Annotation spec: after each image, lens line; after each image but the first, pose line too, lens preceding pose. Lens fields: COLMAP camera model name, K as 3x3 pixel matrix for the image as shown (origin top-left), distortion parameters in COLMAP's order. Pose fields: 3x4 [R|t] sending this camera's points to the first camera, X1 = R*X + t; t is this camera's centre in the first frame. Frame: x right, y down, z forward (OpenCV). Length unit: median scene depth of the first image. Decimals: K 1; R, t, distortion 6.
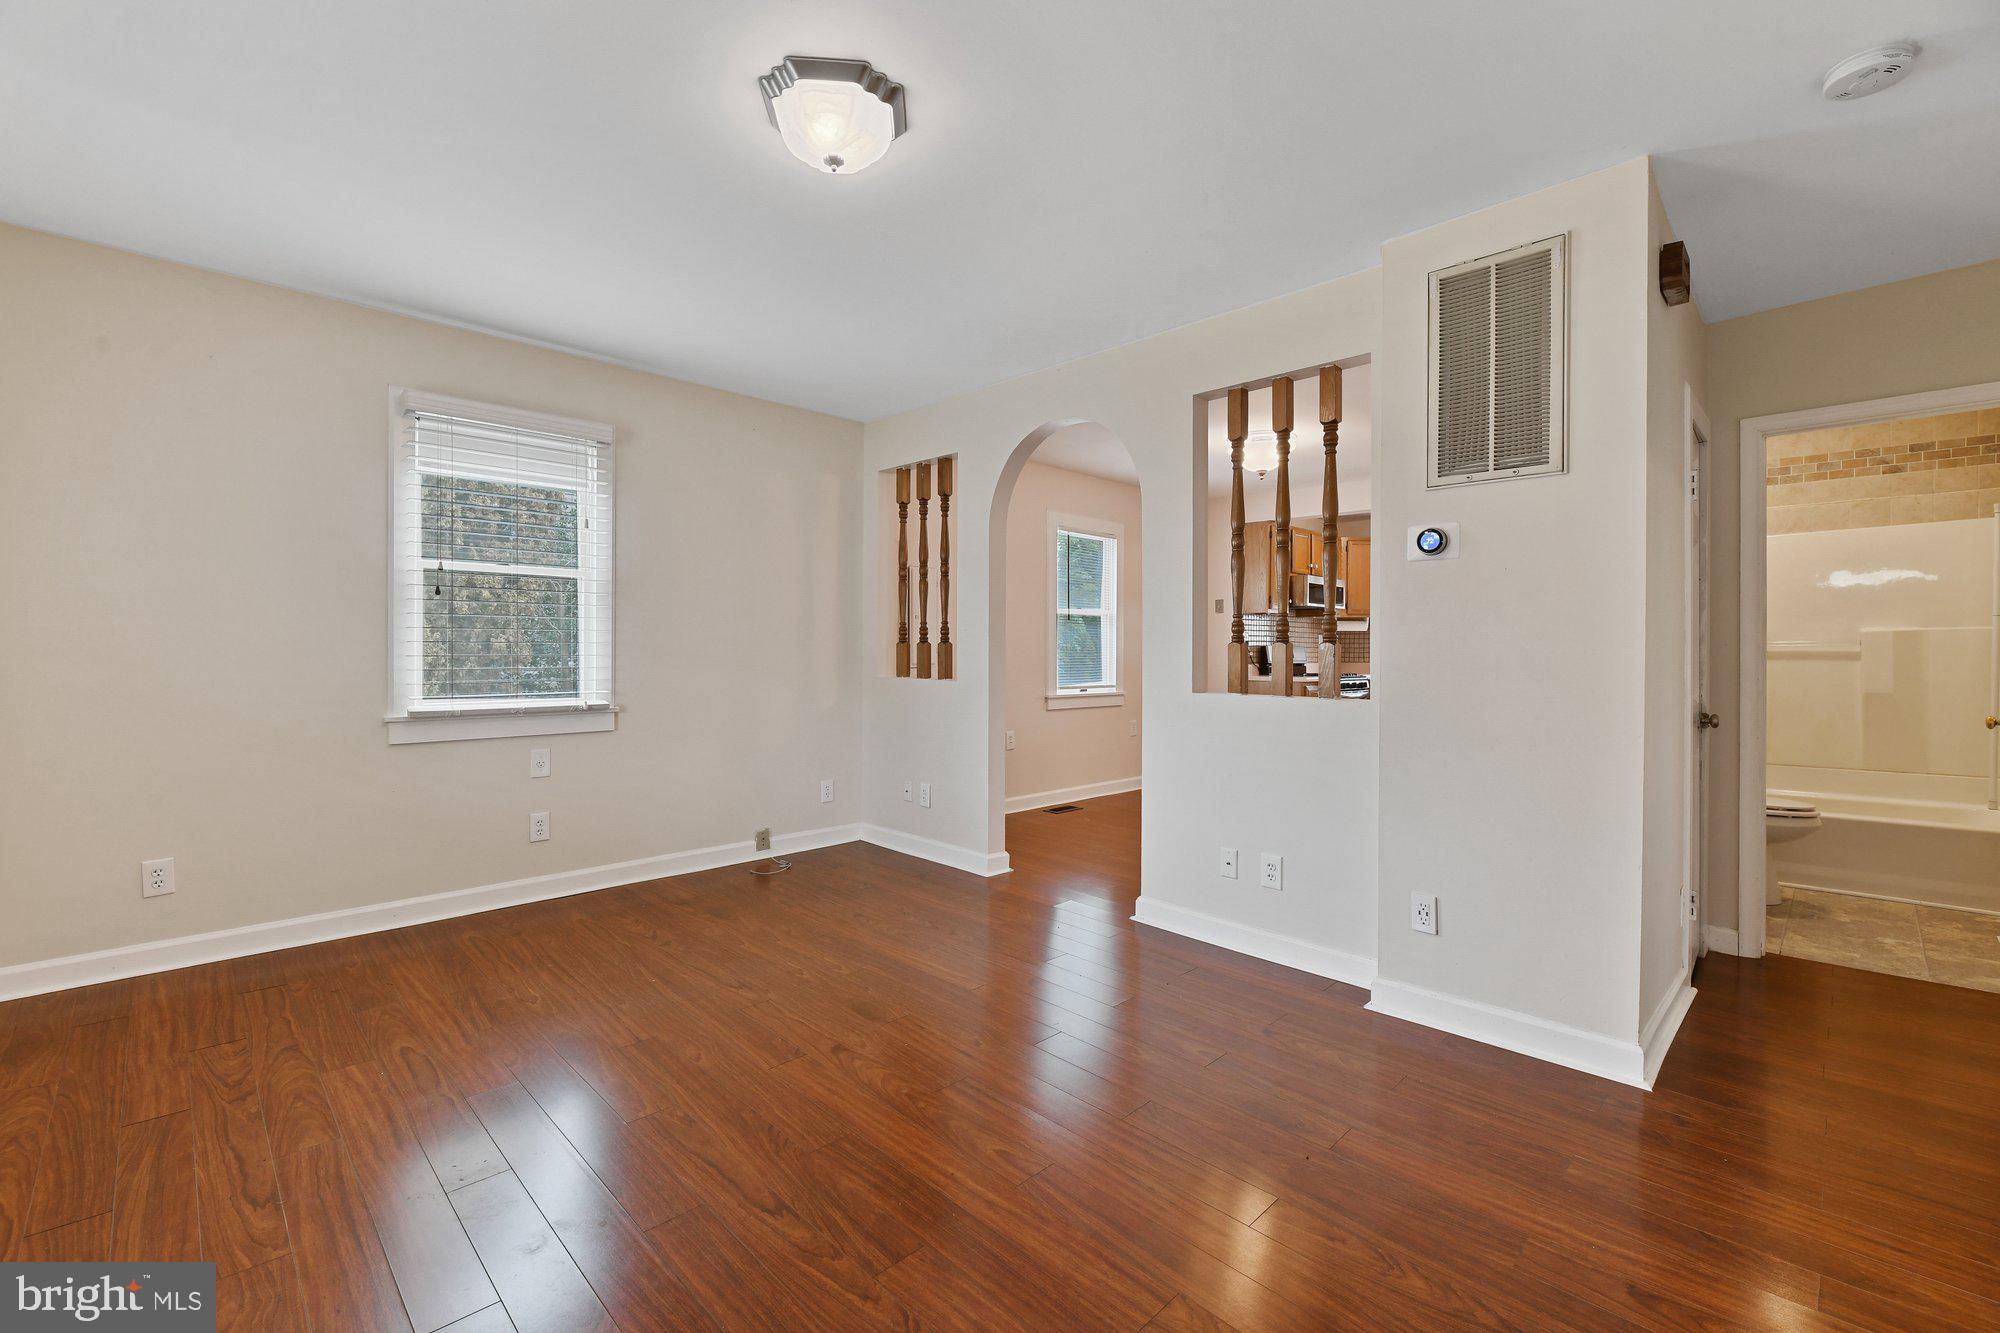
lens RADIAL K [[840.7, 0, 997.7], [0, 840.7, 674.0], [0, 0, 1]] dist [-0.004894, -0.001014]
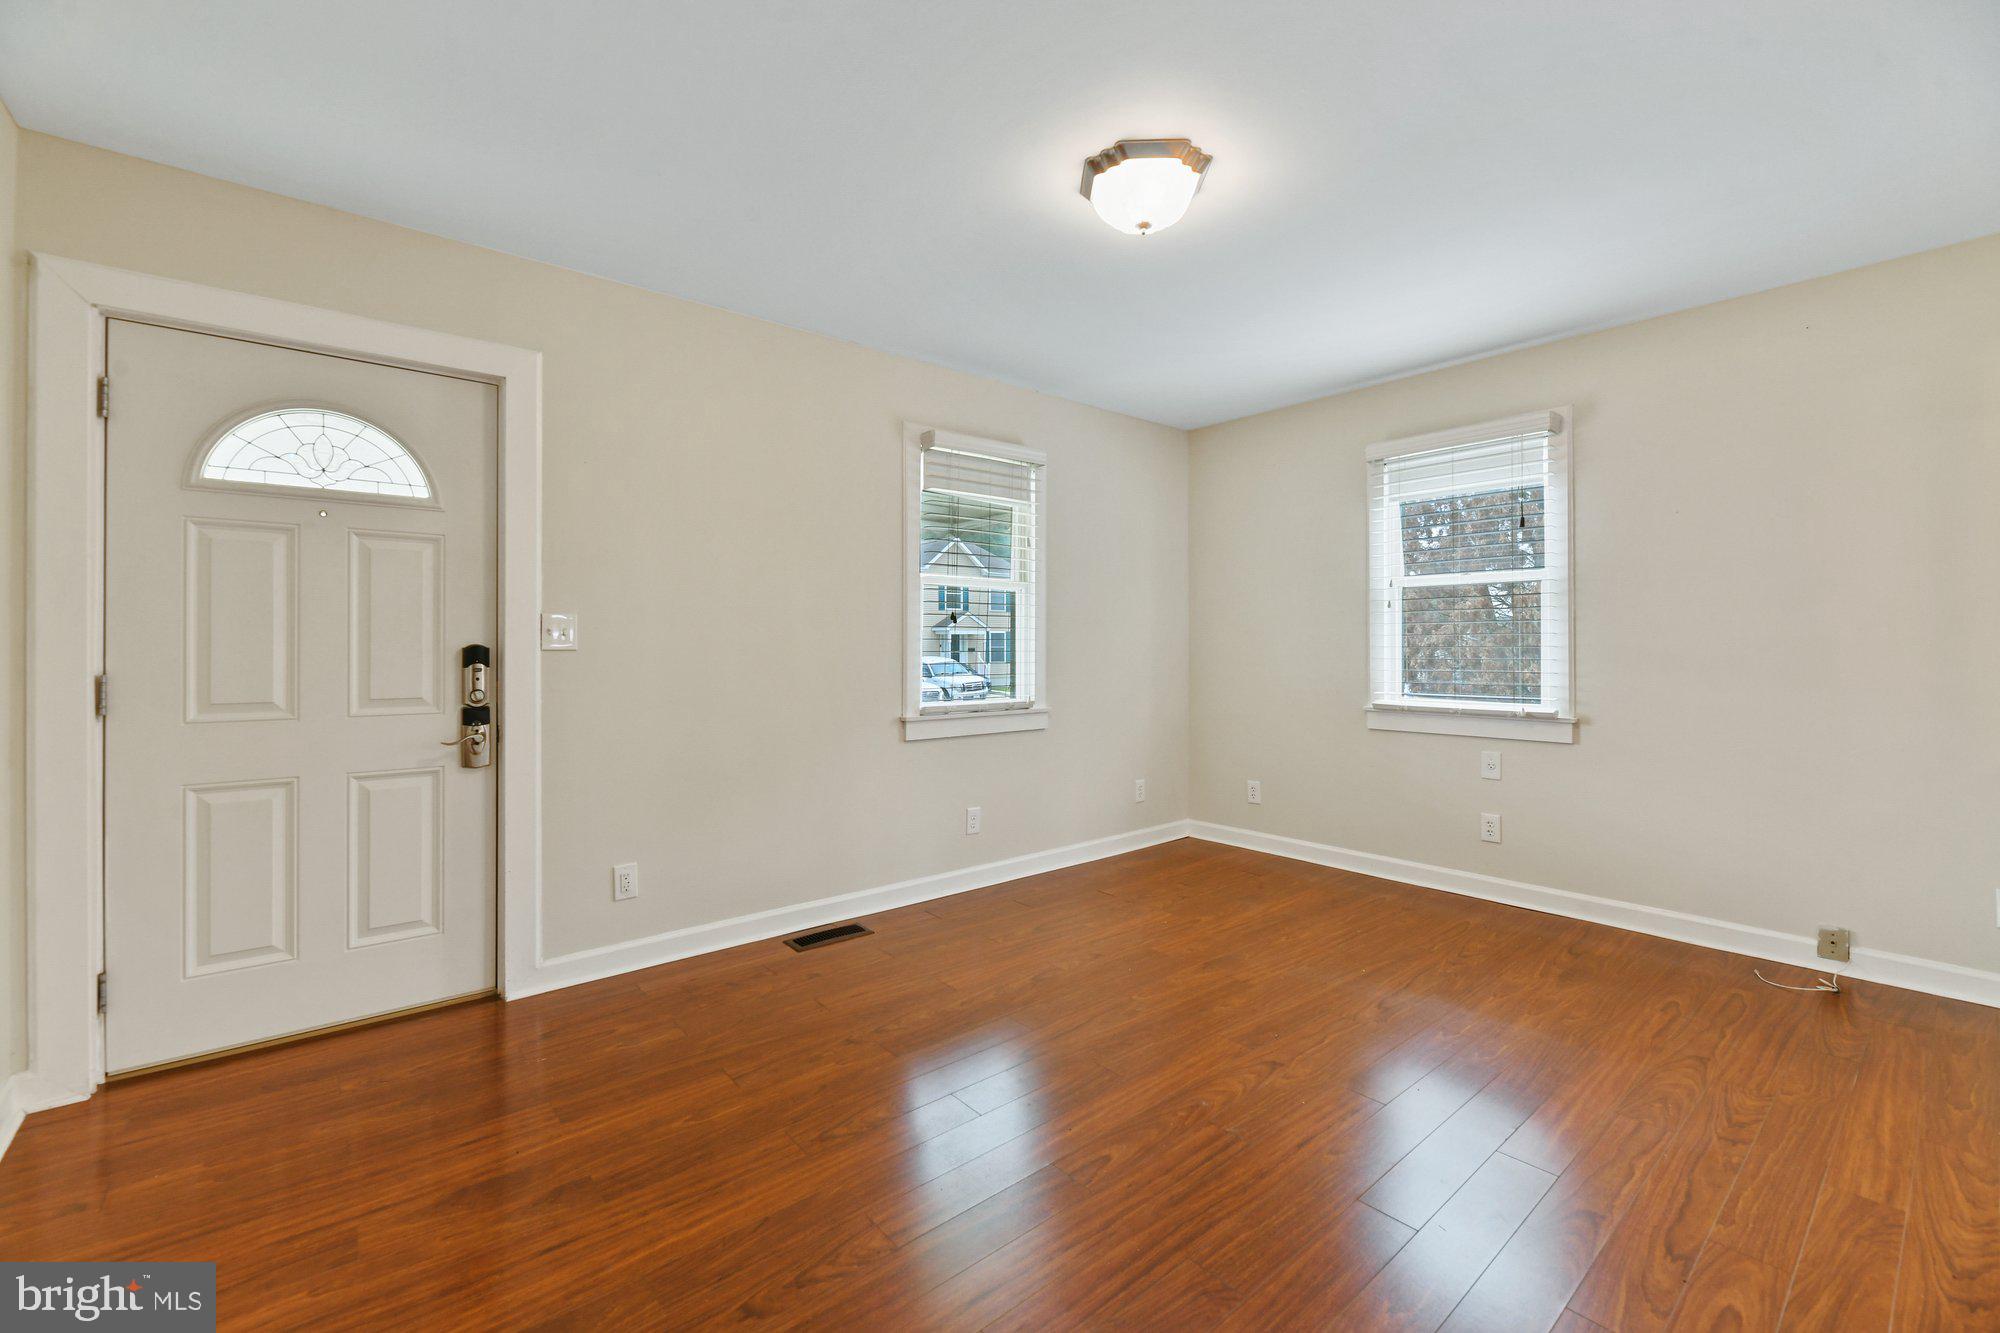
lens RADIAL K [[840.7, 0, 995.6], [0, 840.7, 677.4], [0, 0, 1]] dist [-0.004894, -0.001014]
pose [[-0.092909, 0.030261, -0.995215, 0.569597], [-0.029601, 0.999012, 0.033139, -0.017786], [0.995234, 0.032539, -0.091922, 0.539539]]
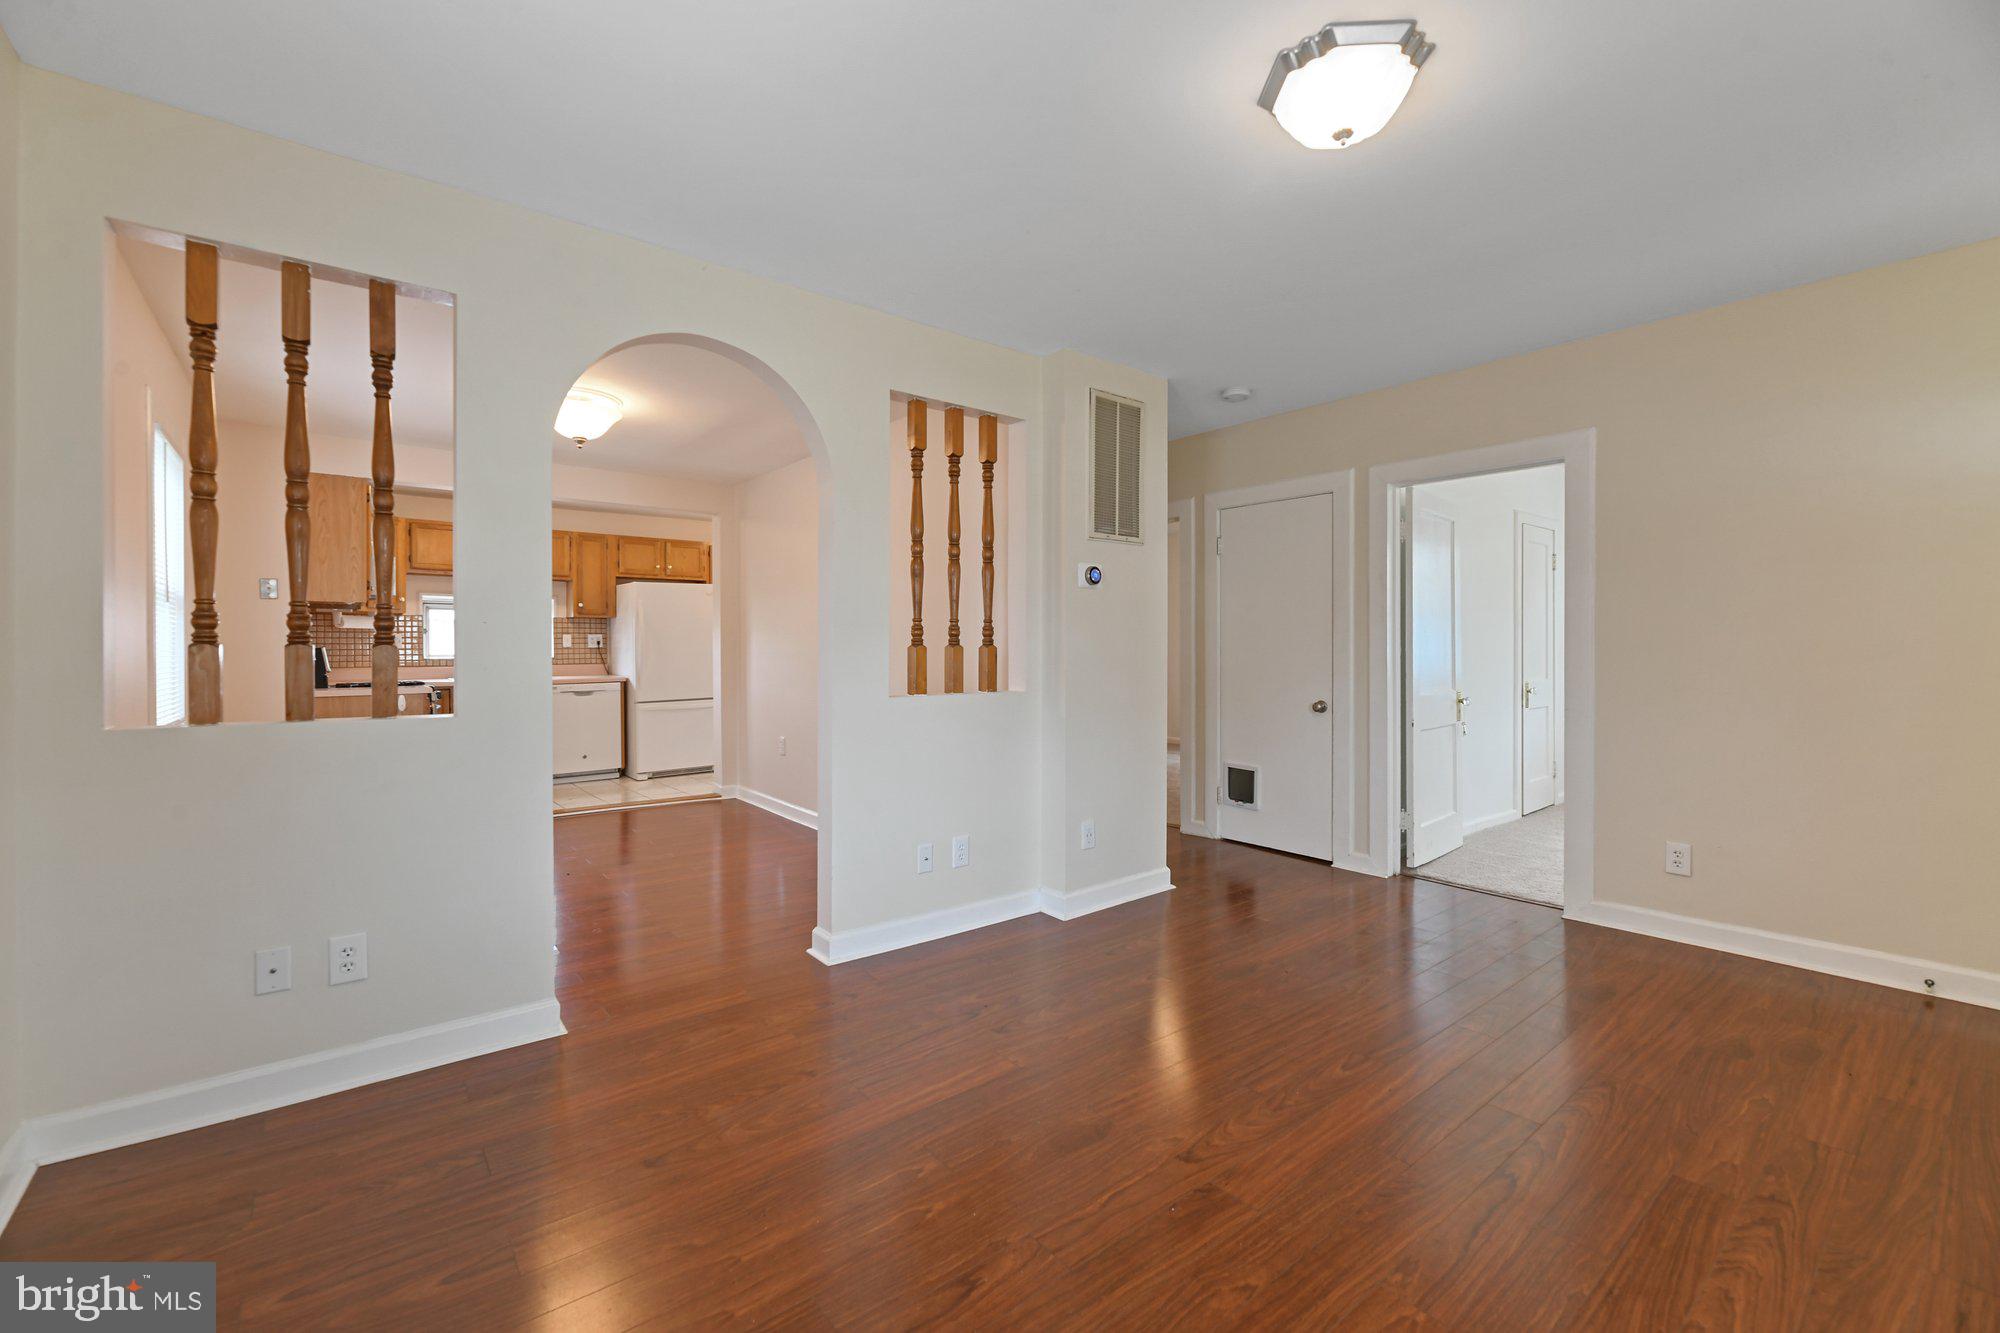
lens RADIAL K [[840.7, 0, 1006.3], [0, 840.7, 657.6], [0, 0, 1]] dist [-0.004894, -0.001014]
pose [[0.103241, -0.017052, 0.994510, -0.720256], [0.035482, 0.999280, 0.013451, -0.031586], [-0.994023, 0.033898, 0.103772, 0.769716]]
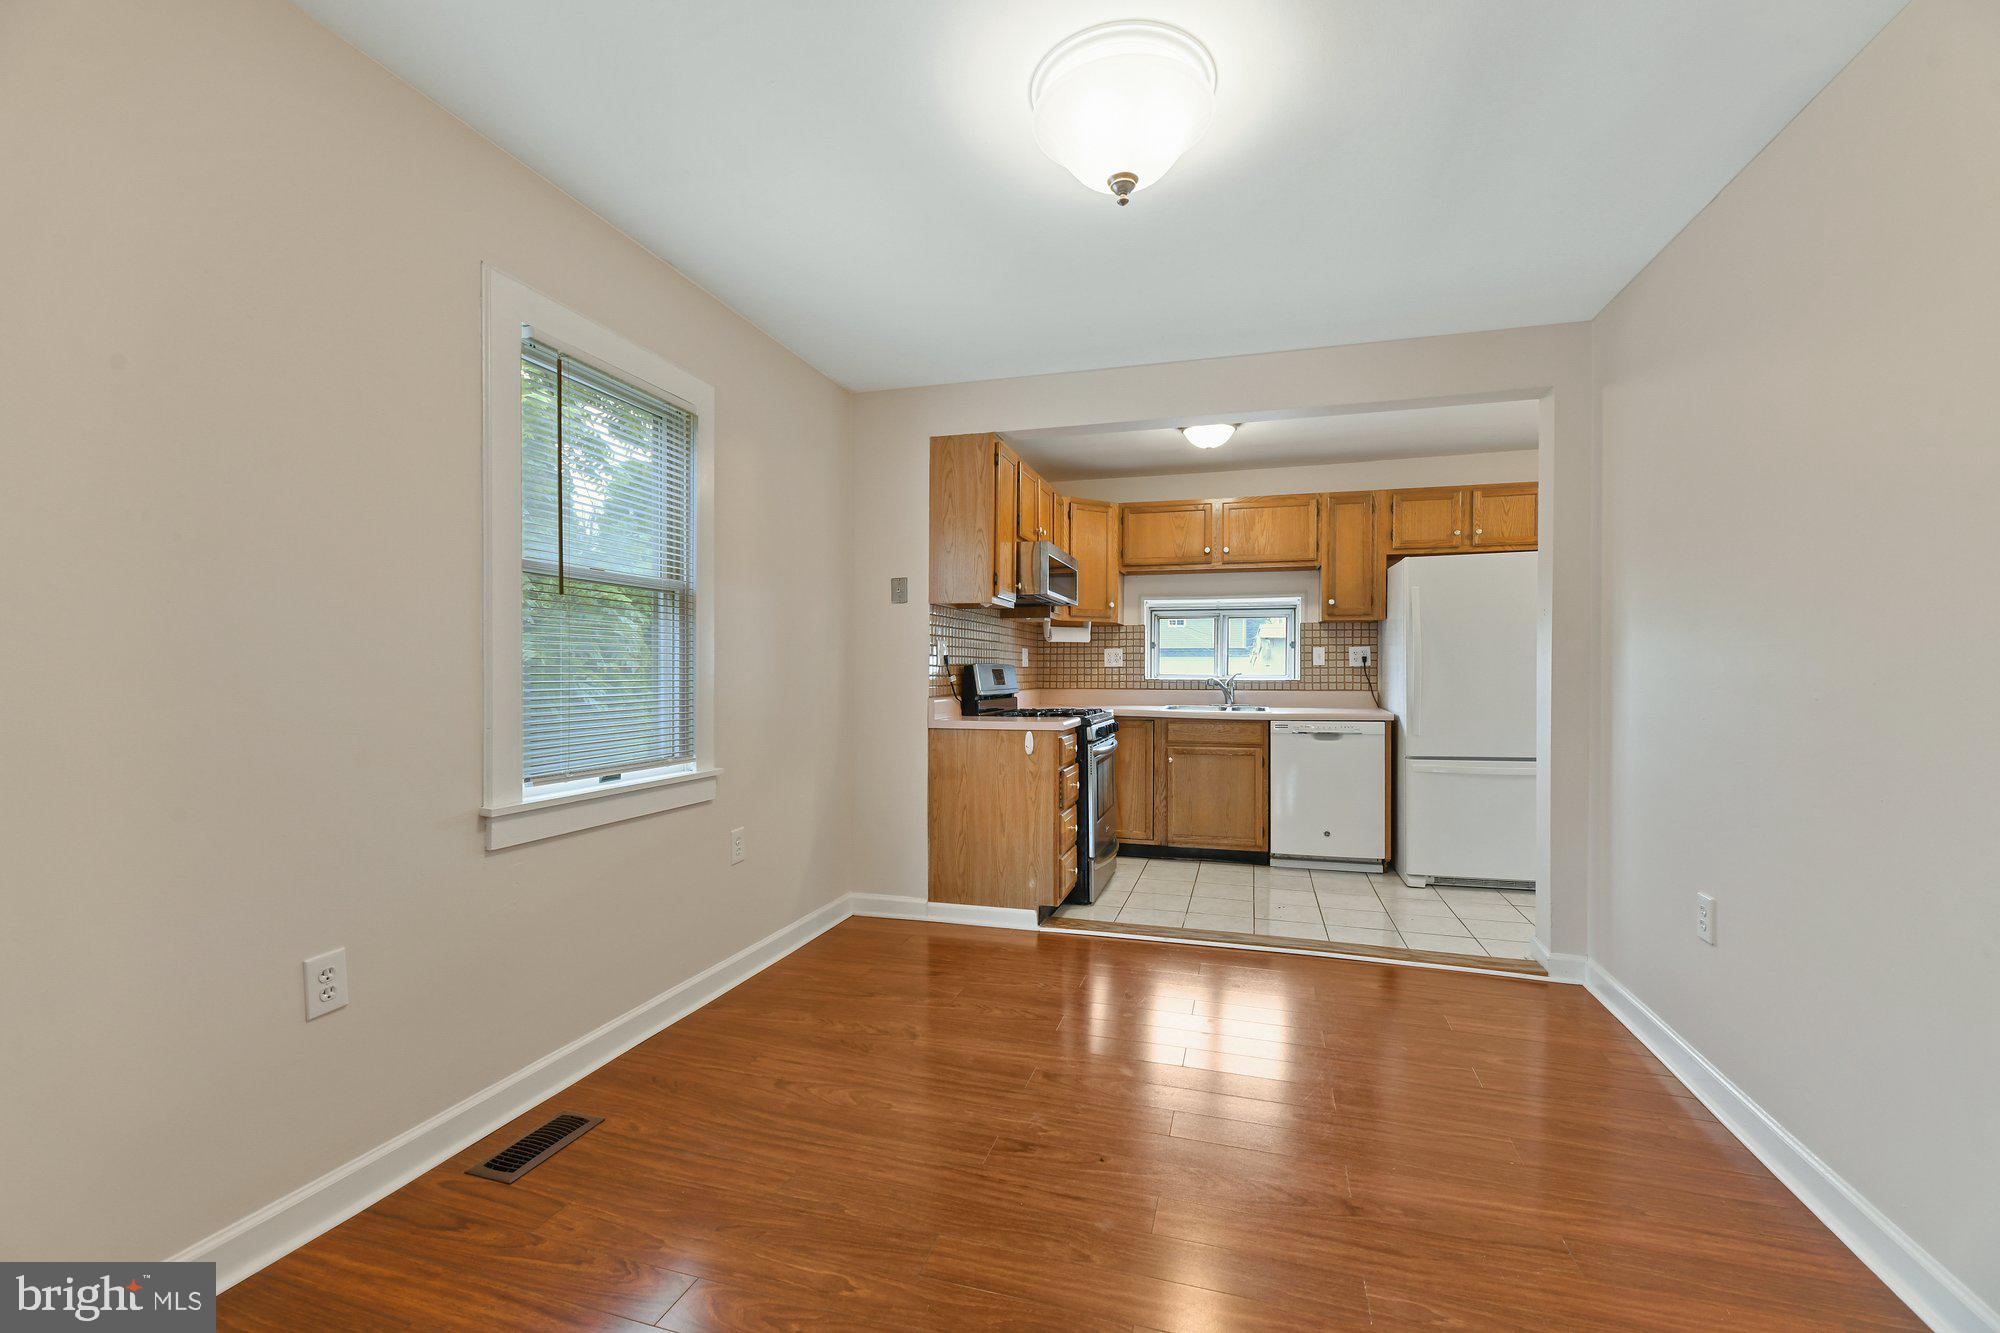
lens RADIAL K [[840.7, 0, 997.0], [0, 840.7, 673.7], [0, 0, 1]] dist [-0.004894, -0.001014]
pose [[0.881554, -0.005361, 0.472052, 0.145784], [0.017396, 0.999625, -0.021135, -0.033582], [-0.471762, 0.026843, 0.881317, 1.090183]]
